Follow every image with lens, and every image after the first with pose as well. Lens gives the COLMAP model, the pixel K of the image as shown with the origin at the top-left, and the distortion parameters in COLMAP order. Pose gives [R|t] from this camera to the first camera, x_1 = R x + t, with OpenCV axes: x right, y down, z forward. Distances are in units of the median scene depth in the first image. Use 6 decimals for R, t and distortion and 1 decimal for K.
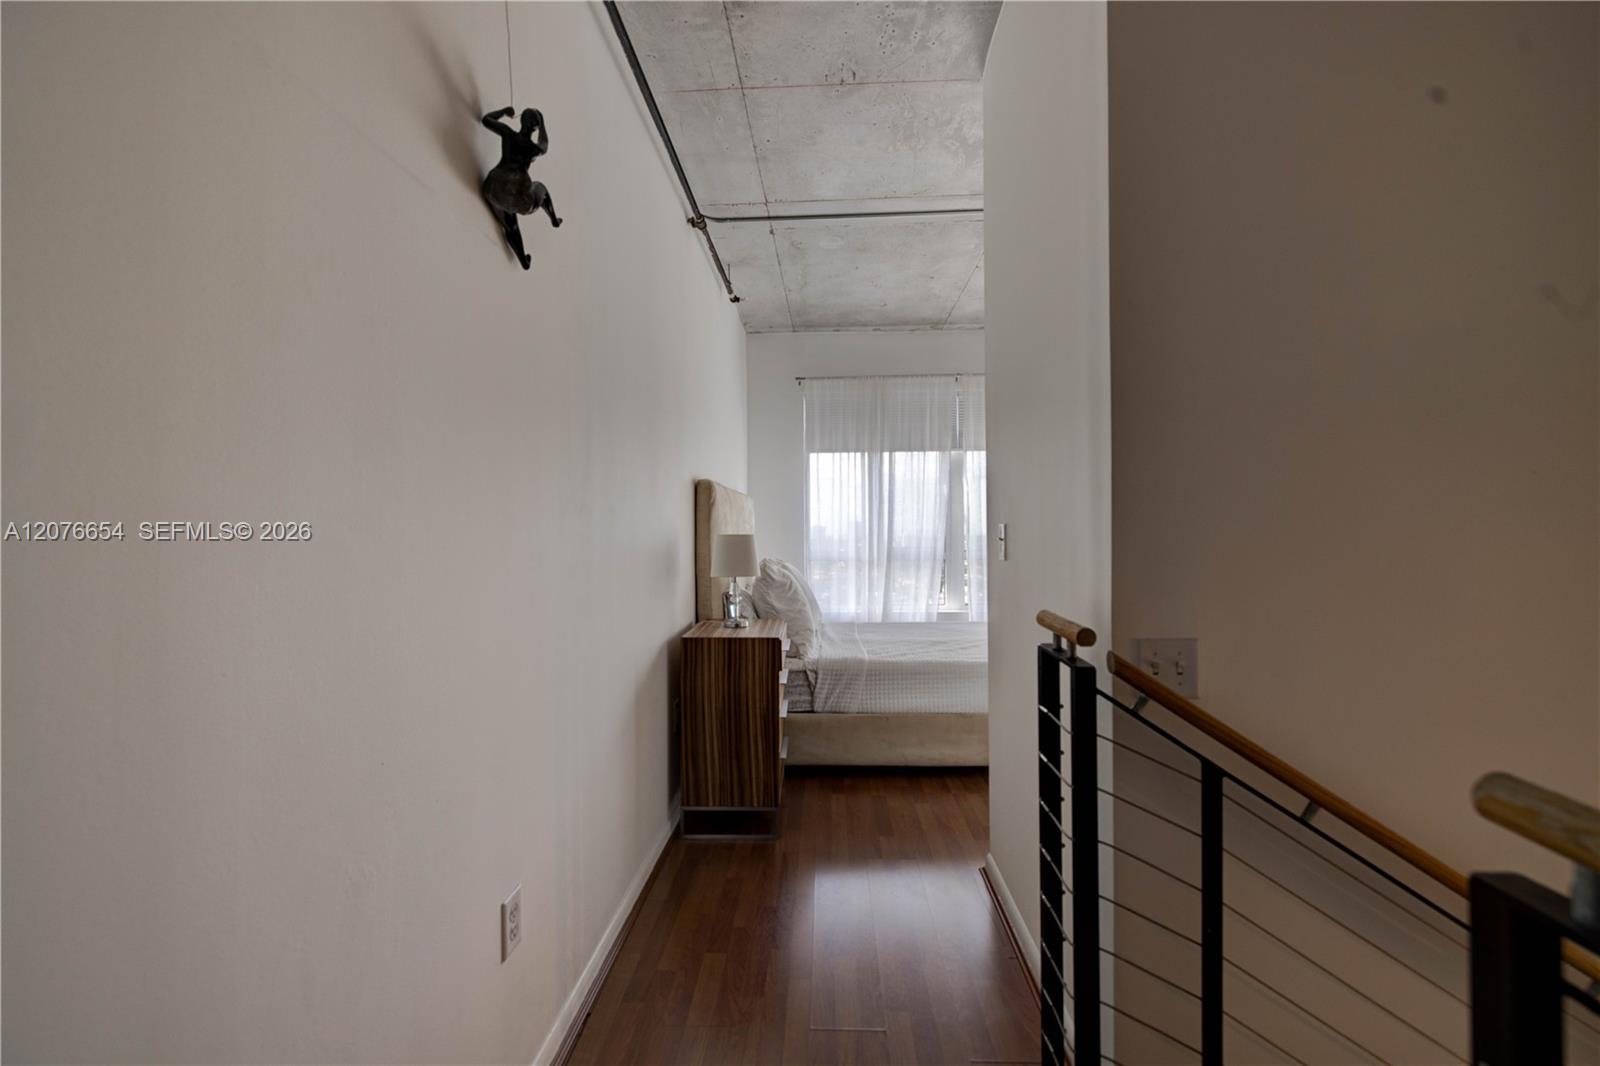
lens RADIAL K [[668.5, 0, 783.4], [0, 668.5, 533.5], [0, 0, 1]] dist [-0.001401, 0.000802]
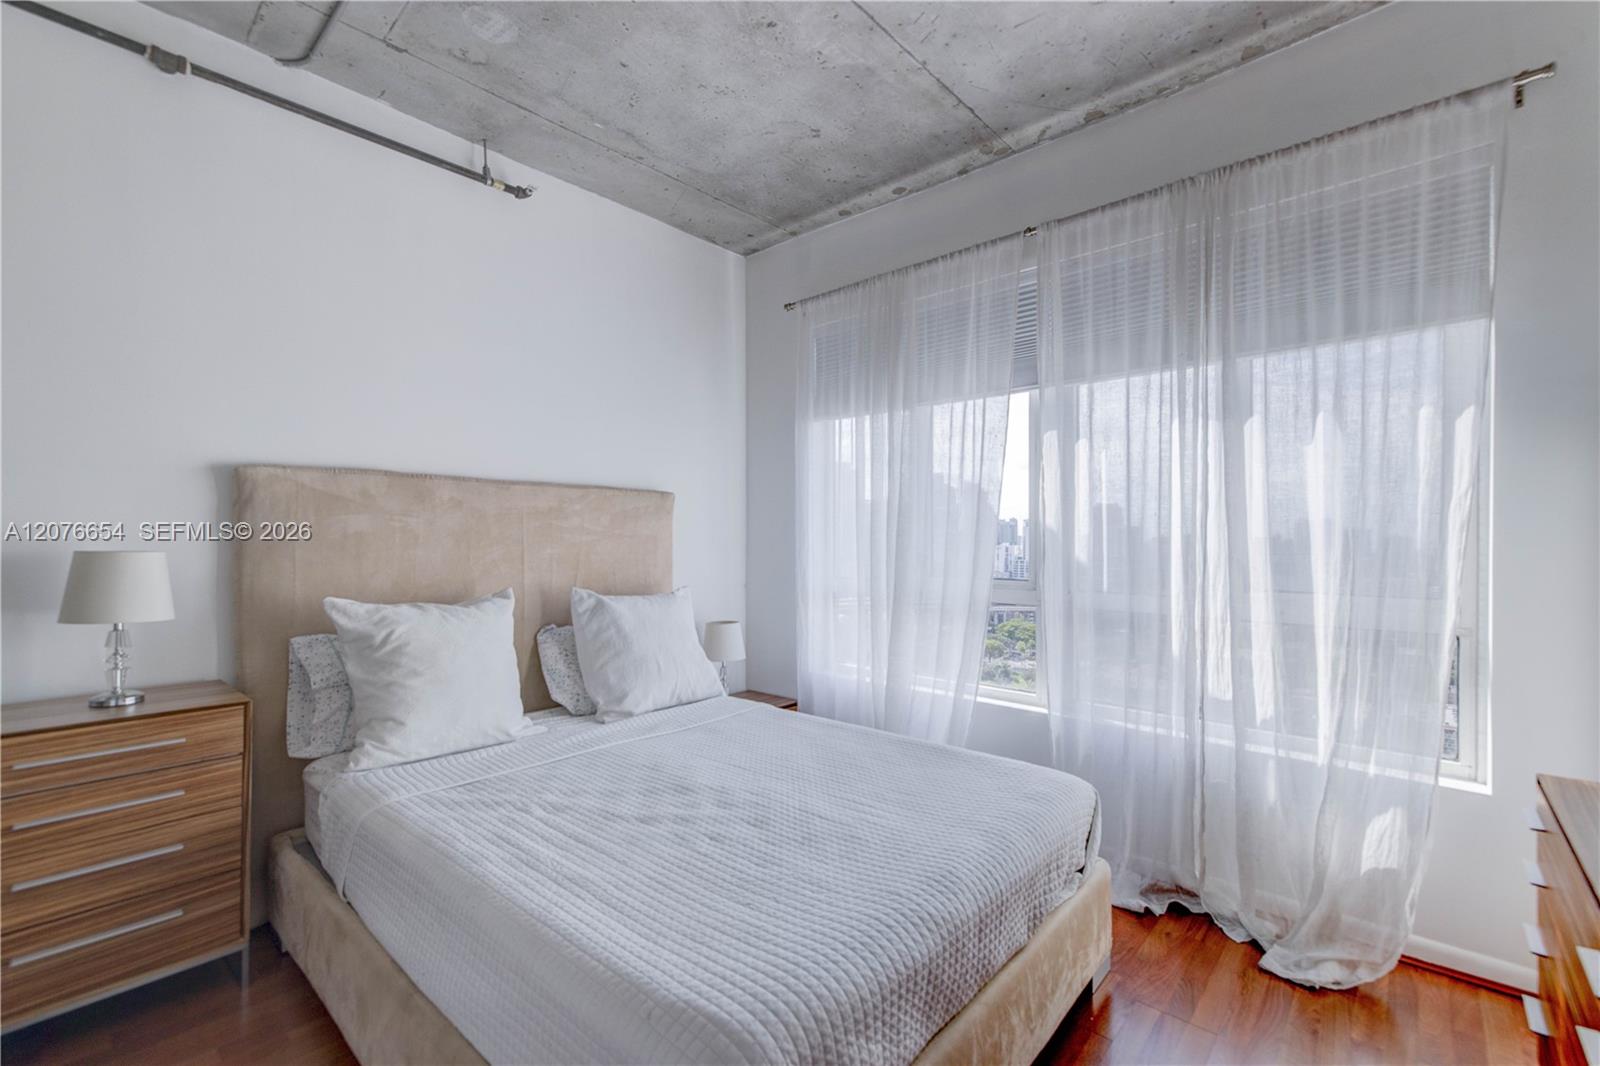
lens RADIAL K [[668.5, 0, 789.4], [0, 668.5, 548.3], [0, 0, 1]] dist [-0.001401, 0.000802]
pose [[0.789101, 0.019269, -0.613961, 0.424729], [-0.007953, 0.999745, 0.021155, -0.013878], [0.614212, -0.011810, 0.789053, 0.499004]]
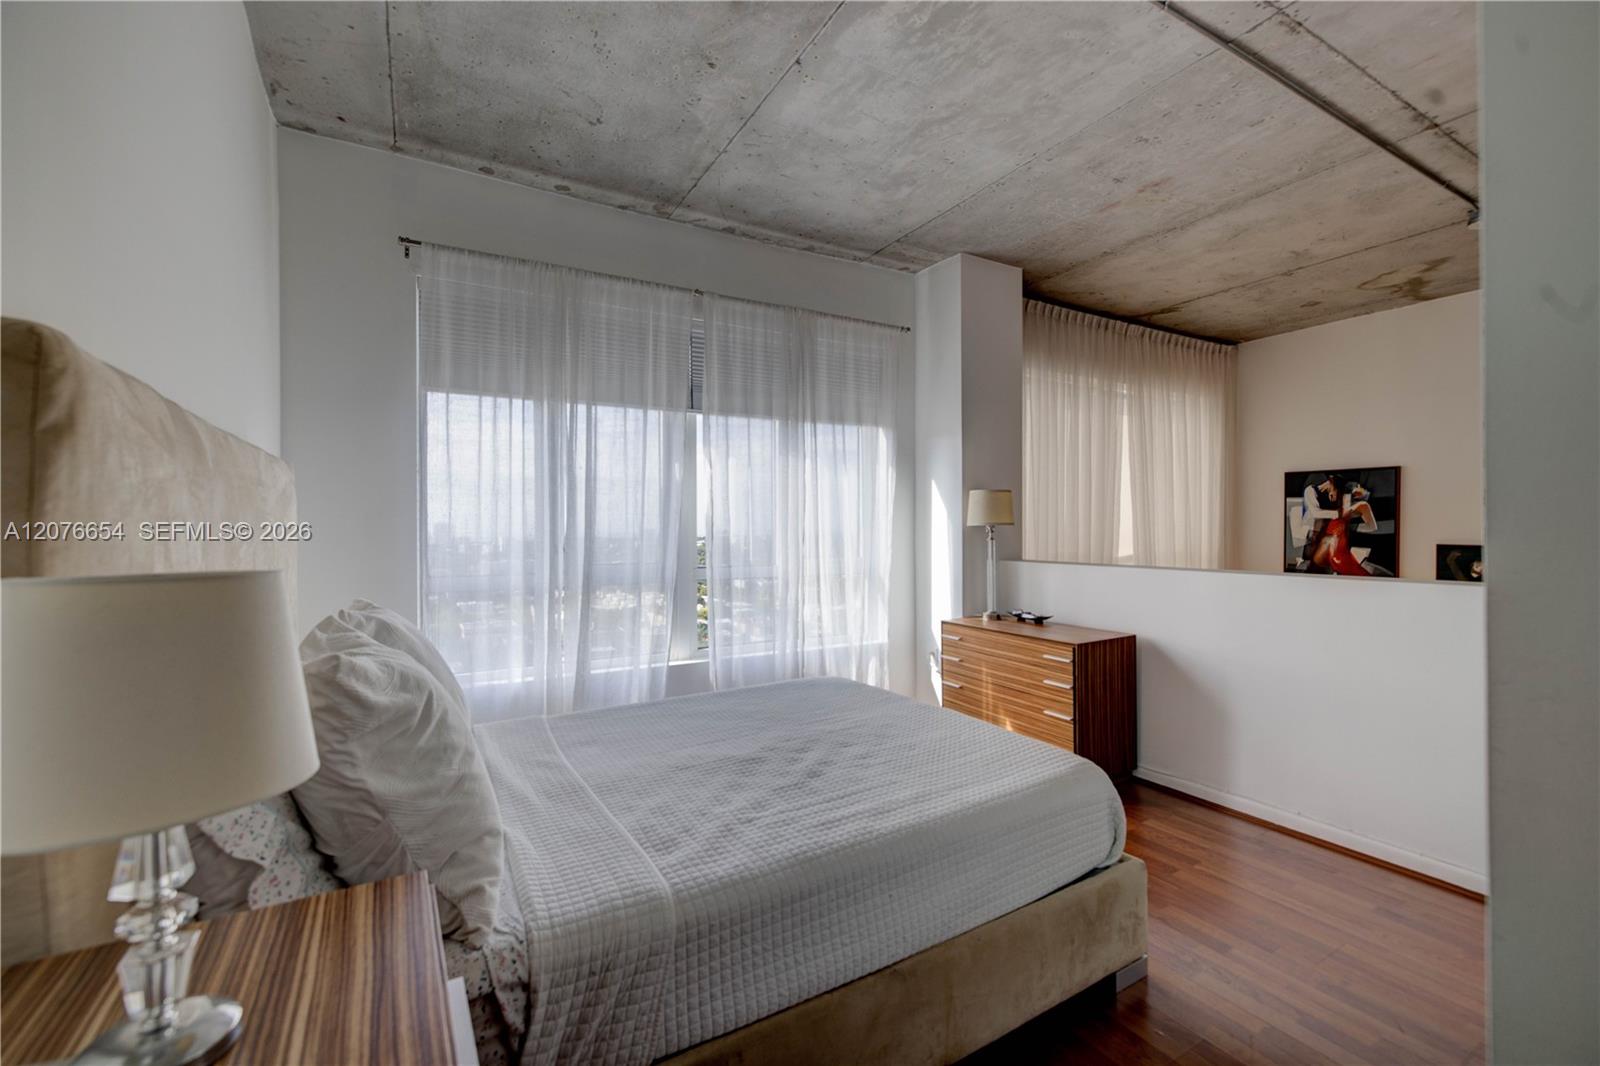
lens RADIAL K [[668.5, 0, 797.1], [0, 668.5, 532.0], [0, 0, 1]] dist [-0.001401, 0.000802]
pose [[0.831596, -0.002748, 0.555375, -0.013722], [0.004524, 0.999988, -0.001825, -0.007050], [-0.555363, 0.004030, 0.831598, 0.415380]]
